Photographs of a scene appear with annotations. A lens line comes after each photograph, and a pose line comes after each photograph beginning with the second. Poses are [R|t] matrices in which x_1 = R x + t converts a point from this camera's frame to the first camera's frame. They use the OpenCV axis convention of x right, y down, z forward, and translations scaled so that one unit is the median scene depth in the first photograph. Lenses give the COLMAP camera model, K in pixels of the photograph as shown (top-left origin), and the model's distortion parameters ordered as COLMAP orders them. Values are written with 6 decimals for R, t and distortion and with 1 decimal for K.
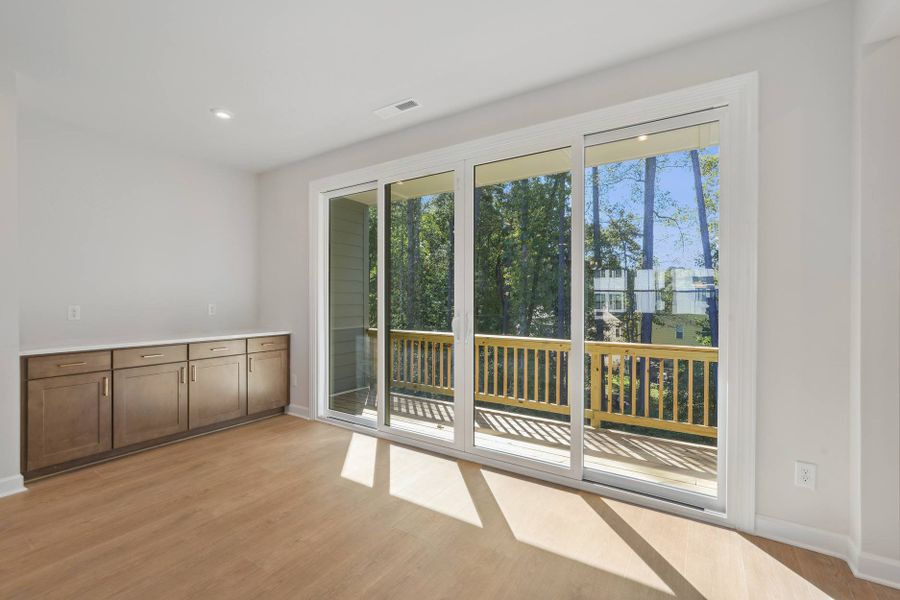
lens RADIAL K [[392.5, 0, 453.6], [0, 392.5, 303.1], [0, 0, 1]] dist [-0.007593, 0.000324]
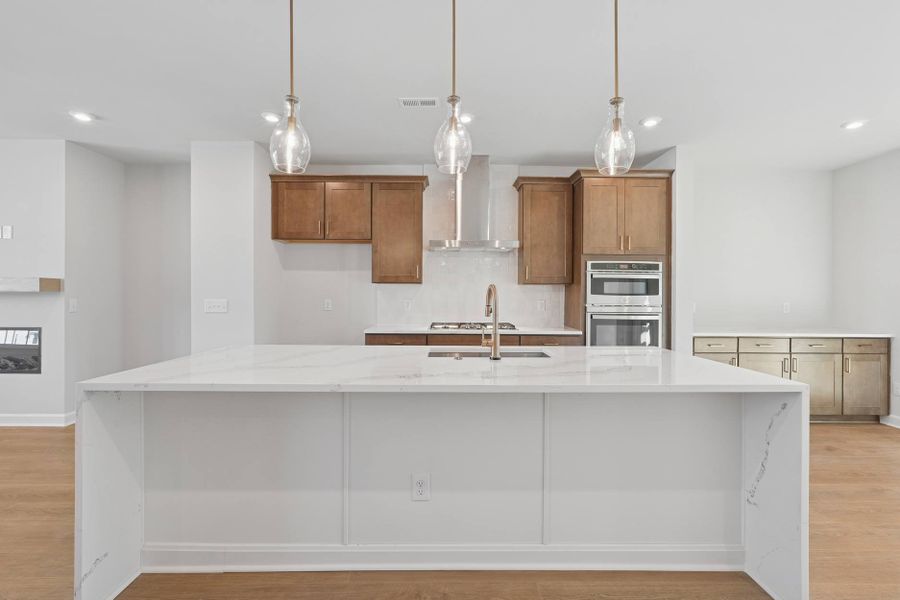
lens RADIAL K [[392.5, 0, 444.2], [0, 392.5, 294.2], [0, 0, 1]] dist [-0.007593, 0.000324]
pose [[0.540915, 0.000197, -0.841077, -0.241583], [-0.014877, 0.999846, -0.009333, 0.002462], [0.840945, 0.017561, 0.540835, -0.399236]]
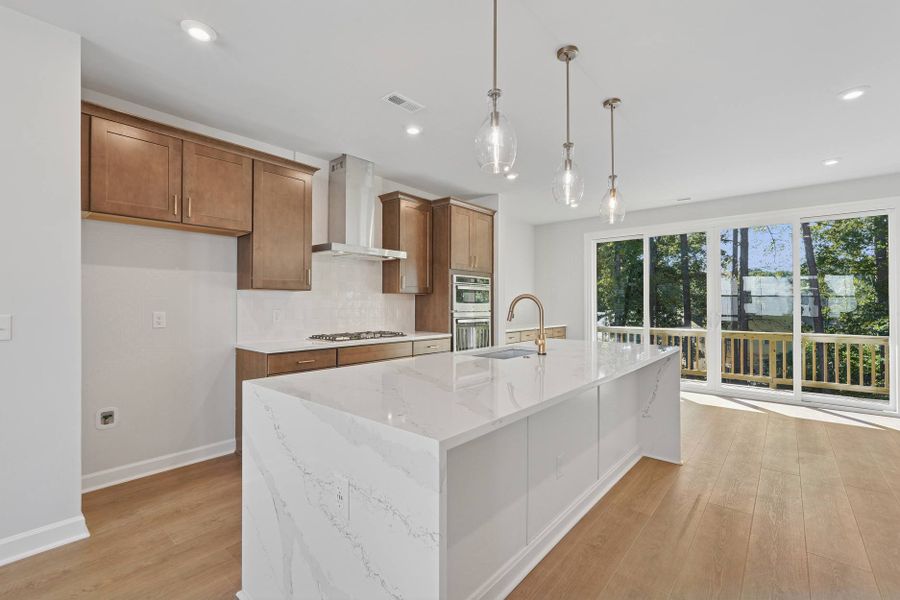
lens RADIAL K [[392.5, 0, 447.7], [0, 392.5, 300.2], [0, 0, 1]] dist [-0.007593, 0.000324]
pose [[0.987602, -0.005989, -0.156862, -0.647516], [0.002331, 0.999721, -0.023493, 0.008187], [0.156959, 0.022836, 0.987341, -0.688473]]
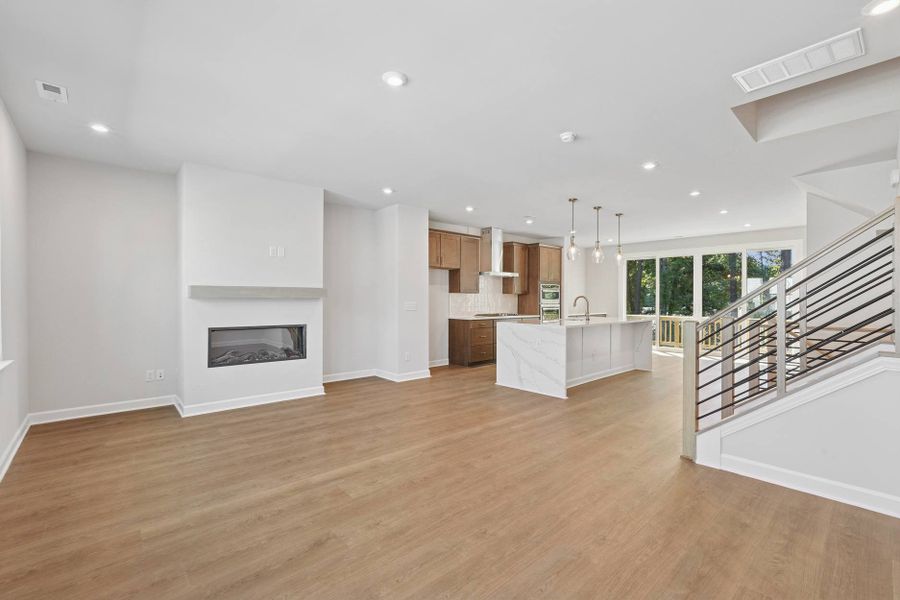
lens RADIAL K [[392.5, 0, 448.6], [0, 392.5, 299.2], [0, 0, 1]] dist [-0.007593, 0.000324]
pose [[0.962173, -0.003770, -0.272413, -0.703463], [-0.000598, 0.999873, -0.015952, 0.022831], [0.272438, 0.015511, 0.962048, -1.637707]]
